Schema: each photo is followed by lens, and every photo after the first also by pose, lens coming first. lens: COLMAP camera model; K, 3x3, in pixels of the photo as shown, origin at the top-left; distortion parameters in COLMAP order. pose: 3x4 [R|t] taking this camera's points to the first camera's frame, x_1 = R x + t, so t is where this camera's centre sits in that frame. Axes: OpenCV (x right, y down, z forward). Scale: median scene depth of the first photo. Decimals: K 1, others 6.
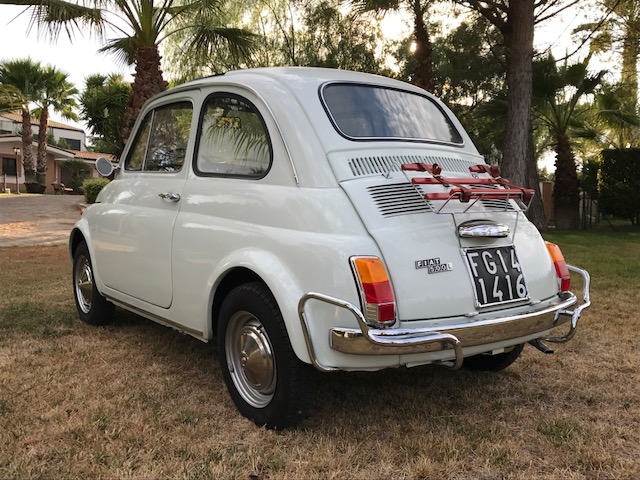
lens RADIAL K [[634.2, 0, 319.2], [0, 634.2, 239.5], [0, 0, 1]] dist [0.018006, 0.000000]
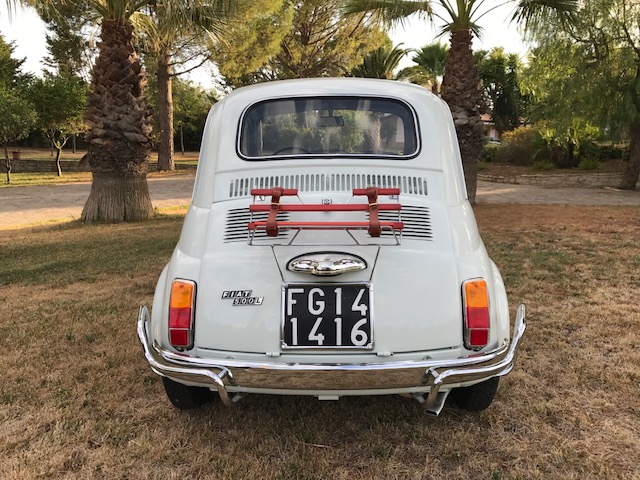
lens RADIAL K [[542.2, 0, 321.1], [0, 542.2, 238.7], [0, 0, 1]] dist [0.017393, 0.005697]
pose [[0.783956, 0.091501, -0.614036, 0.746978], [-0.035866, 0.994102, 0.102346, -0.133177], [0.619779, -0.058212, 0.782615, 0.406085]]
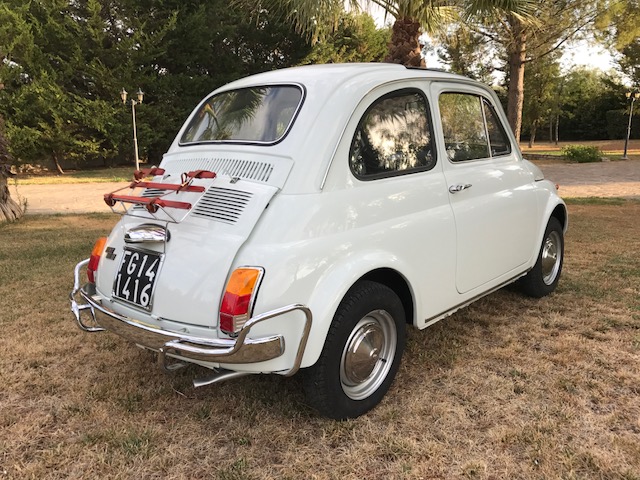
lens RADIAL K [[542.2, 0, 320.3], [0, 542.2, 242.0], [0, 0, 1]] dist [0.017393, 0.005697]
pose [[0.181889, 0.169018, -0.968684, 1.231483], [-0.060684, 0.985169, 0.160500, -0.170104], [0.981445, 0.029590, 0.189448, 1.146337]]
